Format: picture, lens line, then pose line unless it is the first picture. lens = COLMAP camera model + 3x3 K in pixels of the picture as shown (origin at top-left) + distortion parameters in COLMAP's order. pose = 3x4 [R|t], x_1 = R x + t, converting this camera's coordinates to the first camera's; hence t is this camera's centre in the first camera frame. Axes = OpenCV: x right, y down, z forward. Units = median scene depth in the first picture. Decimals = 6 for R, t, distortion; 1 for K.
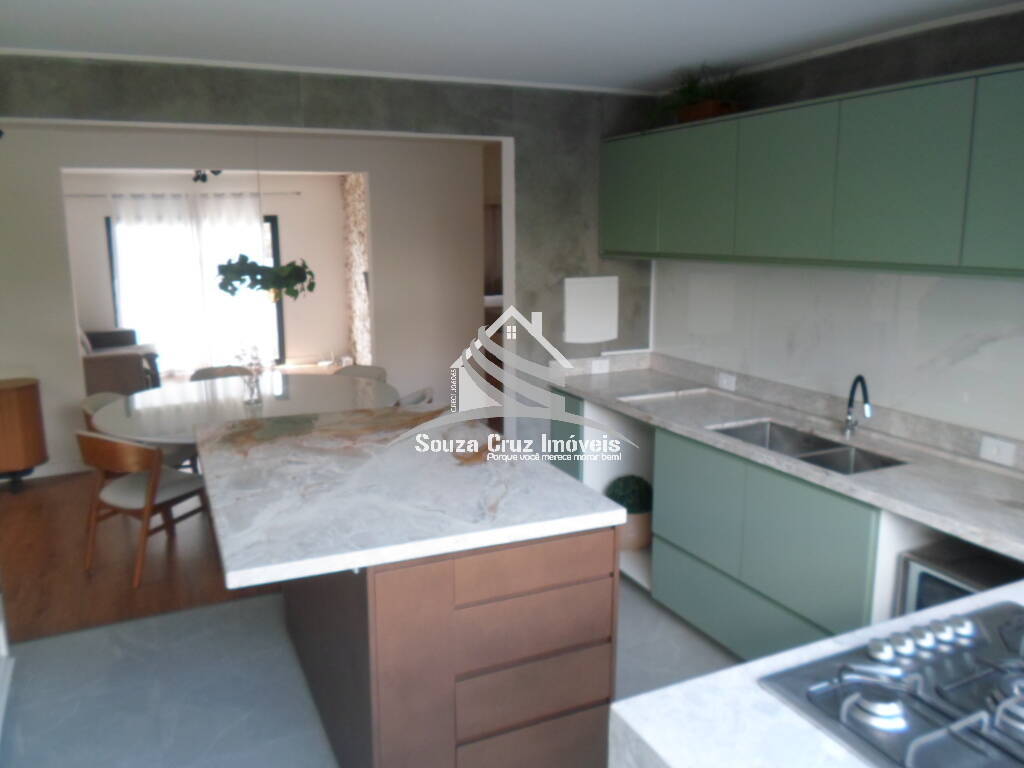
lens RADIAL K [[792.5, 0, 512.7], [0, 792.5, 380.8], [0, 0, 1]] dist [-0.005456, -0.011244]
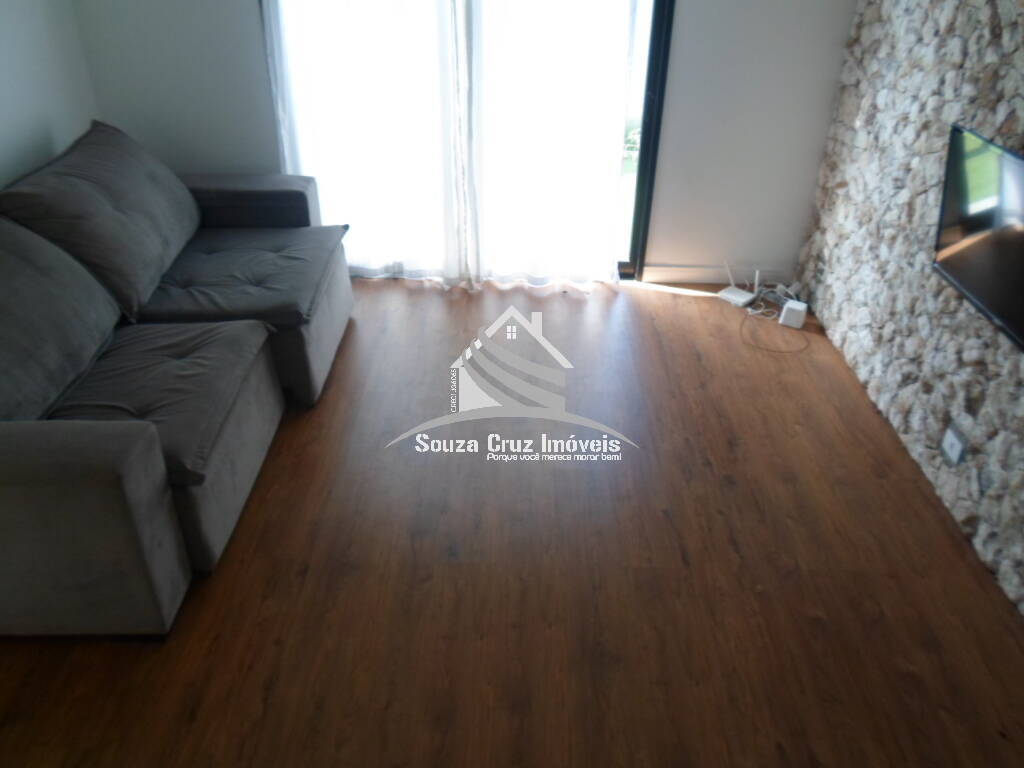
lens RADIAL K [[792.5, 0, 507.8], [0, 792.5, 385.7], [0, 0, 1]] dist [-0.005456, -0.011244]
pose [[0.901539, 0.252510, -0.351377, -0.195652], [-0.104310, 0.914942, 0.389873, -0.134694], [0.419936, -0.314834, 0.851195, 0.612884]]
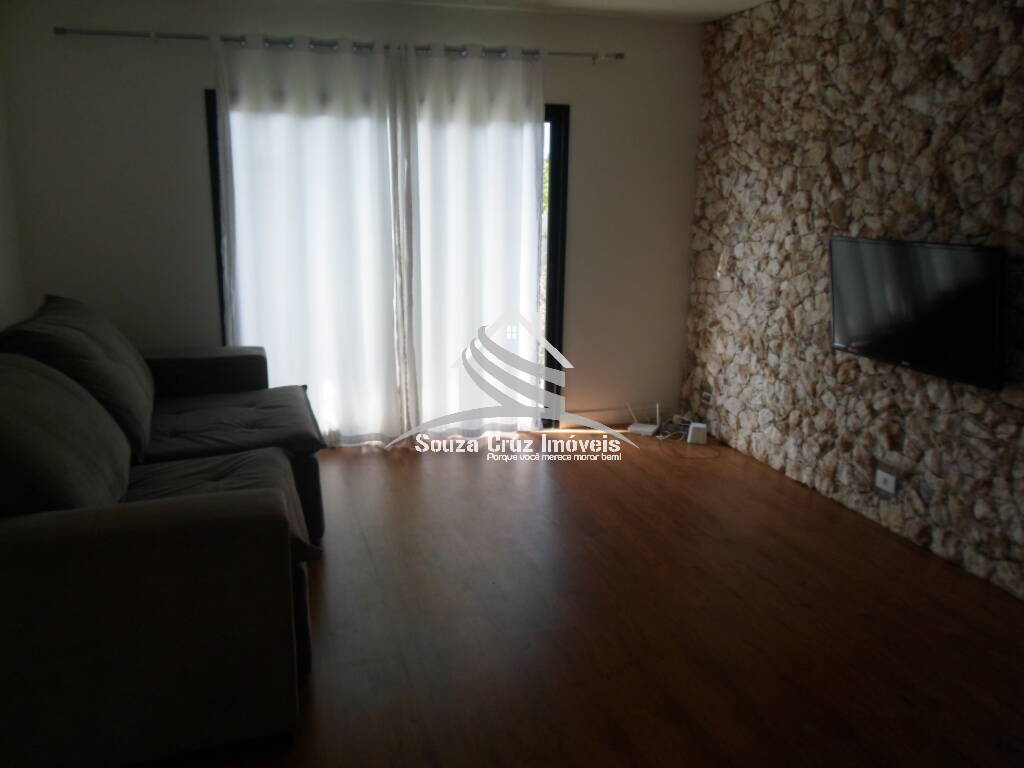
lens RADIAL K [[792.5, 0, 515.6], [0, 792.5, 385.4], [0, 0, 1]] dist [-0.005456, -0.011244]
pose [[0.992020, 0.053697, -0.114077, -0.272240], [-0.047896, 0.997445, 0.053000, -0.072841], [0.116631, -0.047113, 0.992057, 0.549117]]
